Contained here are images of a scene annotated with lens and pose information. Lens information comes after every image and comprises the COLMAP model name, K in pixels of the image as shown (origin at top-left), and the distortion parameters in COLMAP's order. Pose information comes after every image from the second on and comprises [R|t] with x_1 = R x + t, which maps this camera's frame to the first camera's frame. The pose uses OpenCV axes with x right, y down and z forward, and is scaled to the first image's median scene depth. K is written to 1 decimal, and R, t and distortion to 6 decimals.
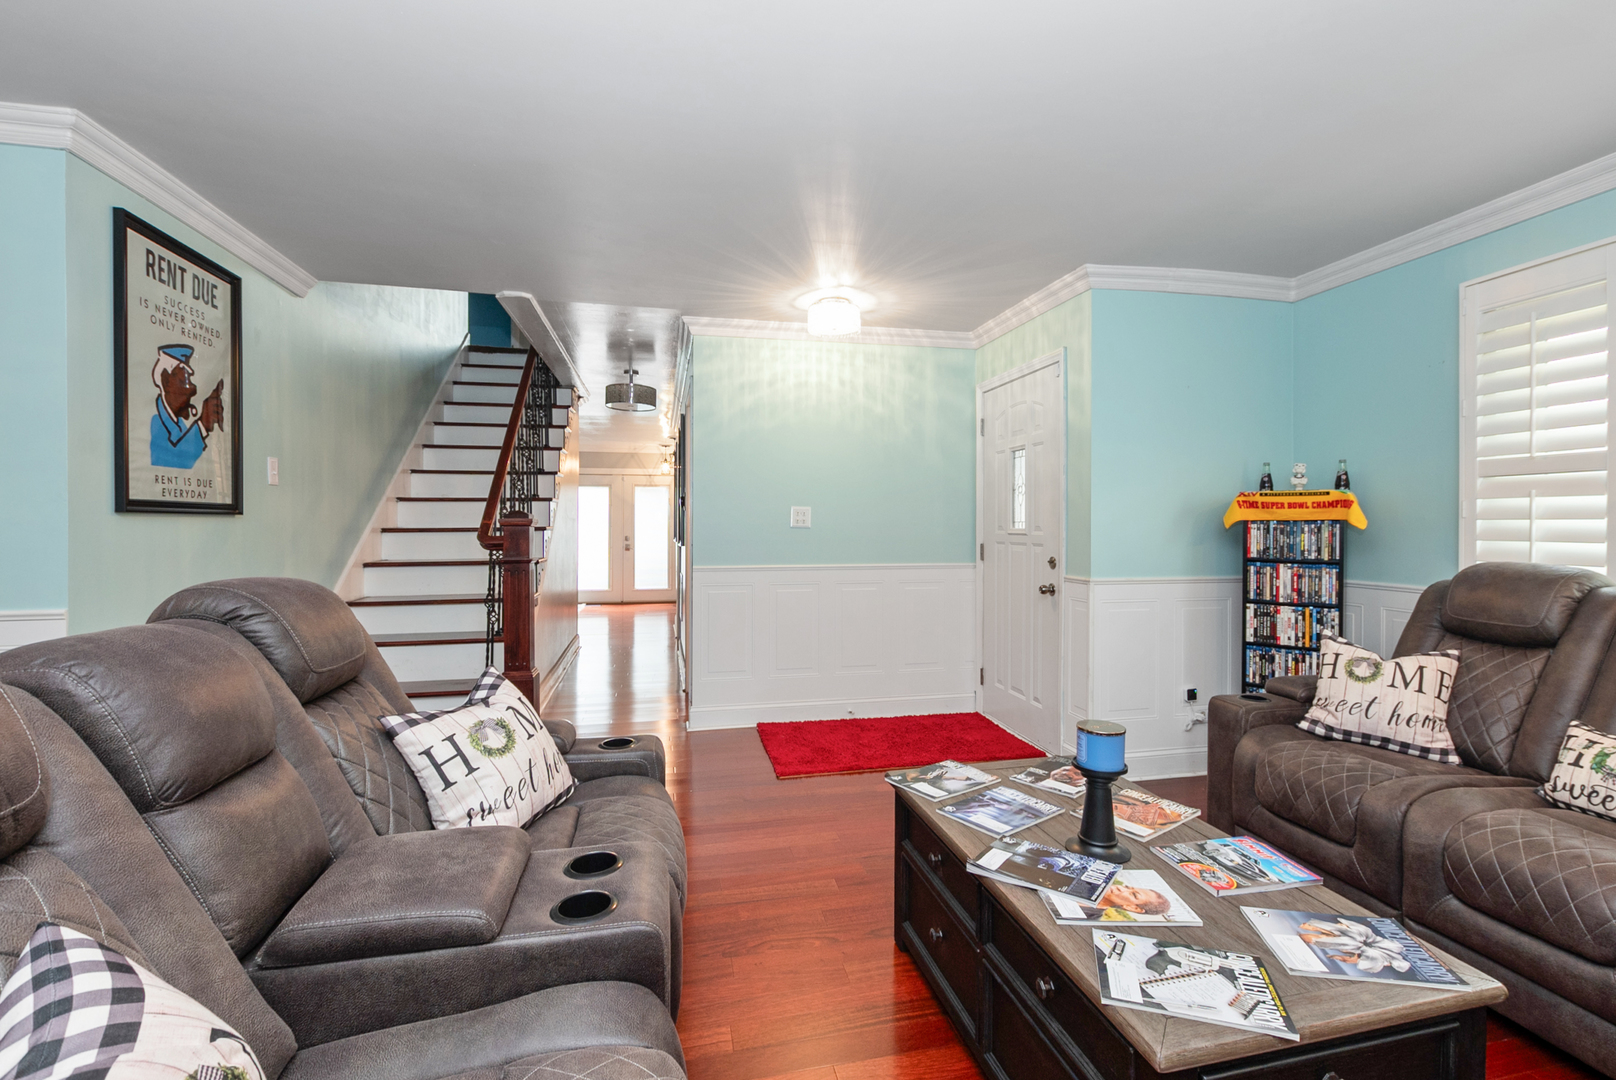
lens RADIAL K [[719.4, 0, 818.9], [0, 719.4, 523.4], [0, 0, 1]] dist [0.004719, -0.002648]
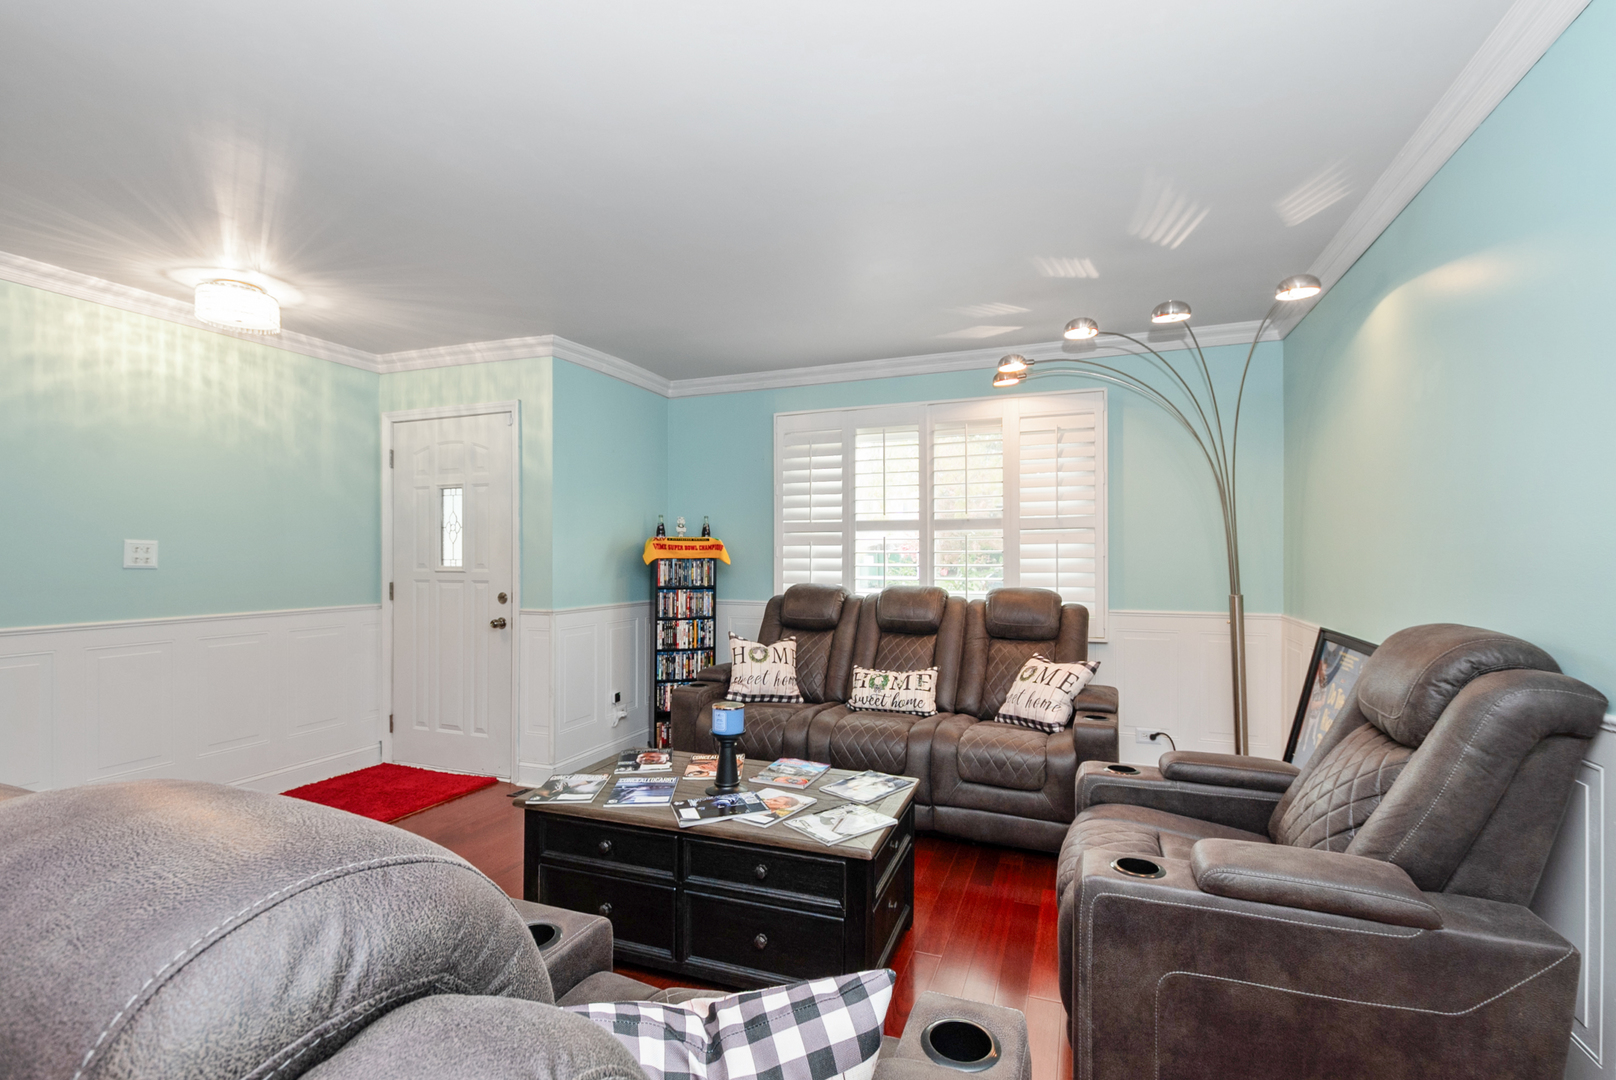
lens RADIAL K [[719.4, 0, 815.4], [0, 719.4, 552.1], [0, 0, 1]] dist [0.004719, -0.002648]
pose [[0.549139, 0.003242, 0.835725, -0.362183], [0.000117, 0.999992, -0.003956, -0.010669], [-0.835731, 0.002271, 0.549135, 0.026013]]
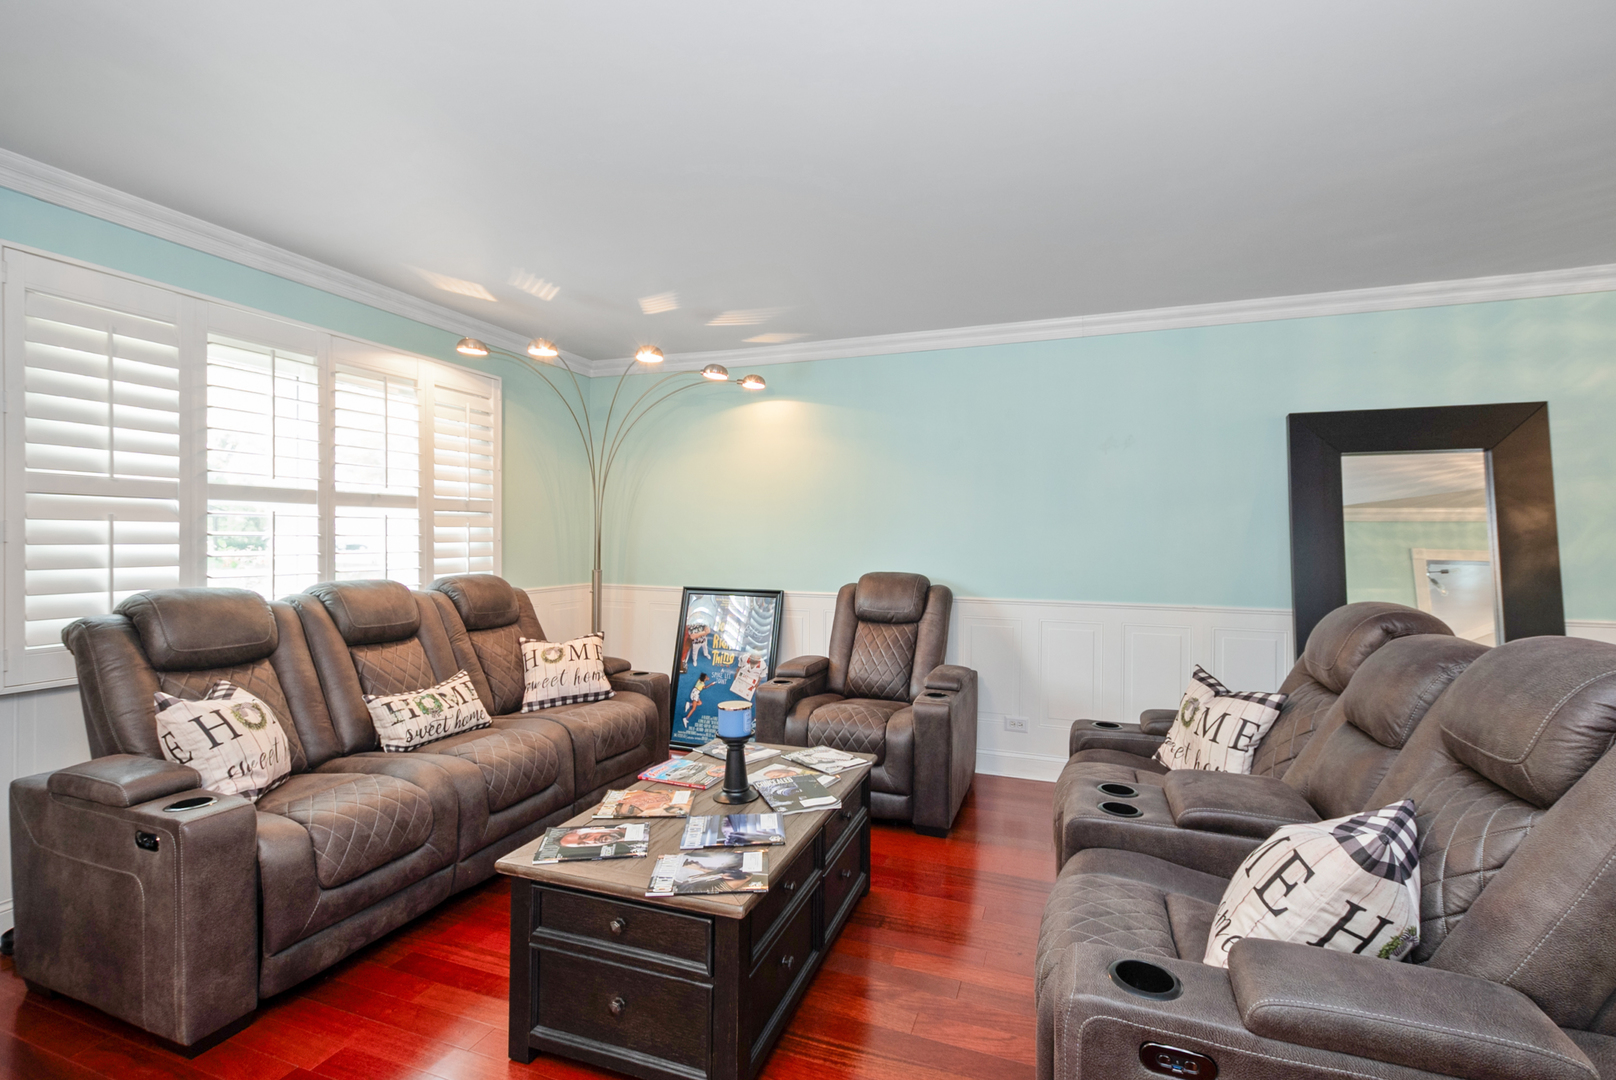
lens RADIAL K [[719.4, 0, 819.8], [0, 719.4, 541.0], [0, 0, 1]] dist [0.004719, -0.002648]
pose [[-0.845046, -0.007281, 0.534644, -0.230328], [-0.006054, 0.999973, 0.004049, -0.015611], [-0.534659, 0.000185, -0.845068, 1.021120]]
